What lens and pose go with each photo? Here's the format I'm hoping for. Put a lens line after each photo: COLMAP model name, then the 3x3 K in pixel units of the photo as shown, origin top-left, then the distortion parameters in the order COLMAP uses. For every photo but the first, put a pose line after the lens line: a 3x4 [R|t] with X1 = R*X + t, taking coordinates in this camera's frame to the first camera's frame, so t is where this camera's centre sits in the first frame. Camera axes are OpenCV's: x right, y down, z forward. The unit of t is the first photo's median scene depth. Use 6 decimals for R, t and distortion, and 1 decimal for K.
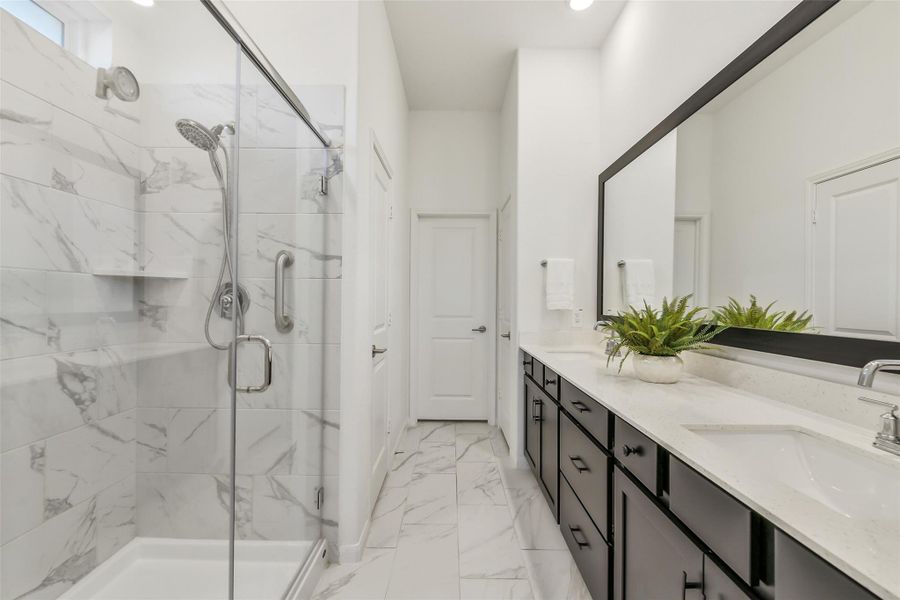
lens RADIAL K [[385.5, 0, 452.1], [0, 385.5, 297.6], [0, 0, 1]] dist [0.001436, -0.008979]
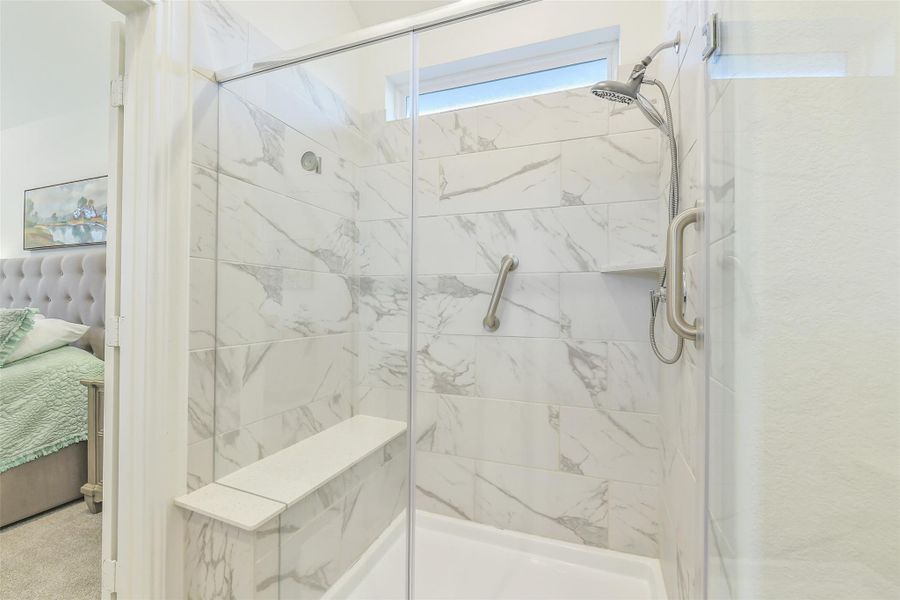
lens RADIAL K [[385.5, 0, 452.1], [0, 385.5, 297.6], [0, 0, 1]] dist [0.001436, -0.008979]
pose [[-0.350562, -0.018948, -0.936348, 0.244061], [-0.006215, 0.999820, -0.017906, 0.034810], [0.936519, -0.000458, -0.350617, 1.028129]]
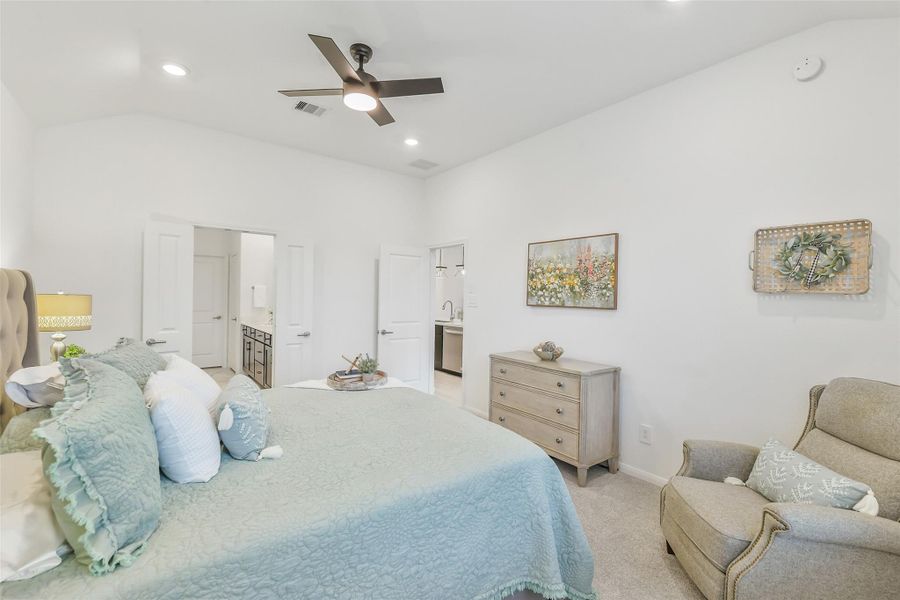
lens RADIAL K [[385.5, 0, 452.1], [0, 385.5, 297.6], [0, 0, 1]] dist [0.001436, -0.008979]
pose [[0.784541, 0.004698, 0.620059, -0.302870], [-0.019679, 0.999656, 0.017325, -0.106083], [-0.619764, -0.025795, 0.784364, -1.818134]]
